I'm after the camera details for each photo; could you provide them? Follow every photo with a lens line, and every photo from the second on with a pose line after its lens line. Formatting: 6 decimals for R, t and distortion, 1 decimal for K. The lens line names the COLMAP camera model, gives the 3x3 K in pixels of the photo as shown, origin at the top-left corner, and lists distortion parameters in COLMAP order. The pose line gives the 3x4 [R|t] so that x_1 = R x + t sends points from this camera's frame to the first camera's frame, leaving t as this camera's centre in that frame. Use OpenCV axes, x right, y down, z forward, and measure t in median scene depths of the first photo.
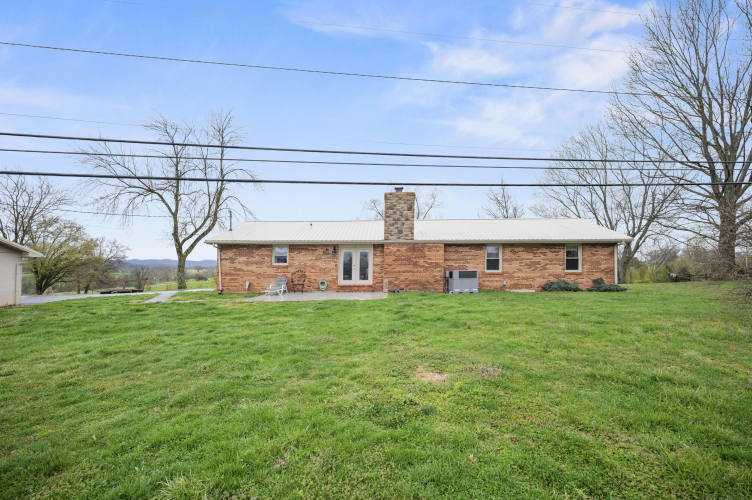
lens RADIAL K [[297.4, 0, 376.0], [0, 297.4, 250.0], [0, 0, 1]] dist [0.000840, 0.000032]
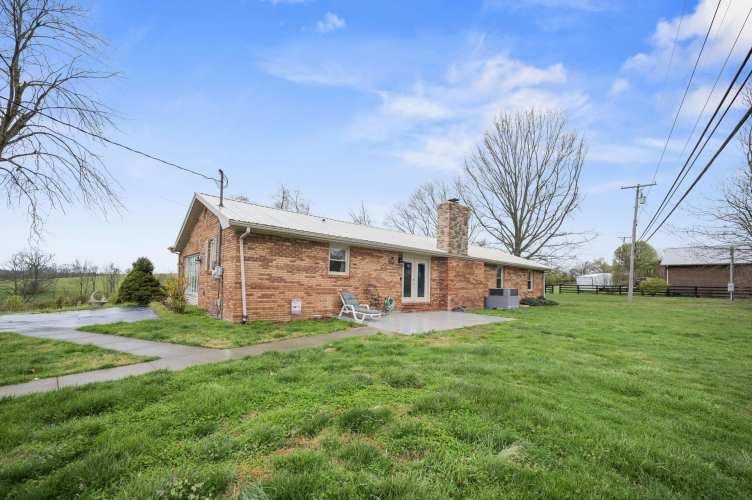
lens RADIAL K [[297.4, 0, 376.0], [0, 297.4, 250.0], [0, 0, 1]] dist [0.000840, 0.000032]
pose [[0.747792, 0.101165, 0.656181, -0.707741], [-0.086549, 0.994743, -0.054729, 0.024823], [-0.658268, -0.015866, 0.752617, 0.445850]]
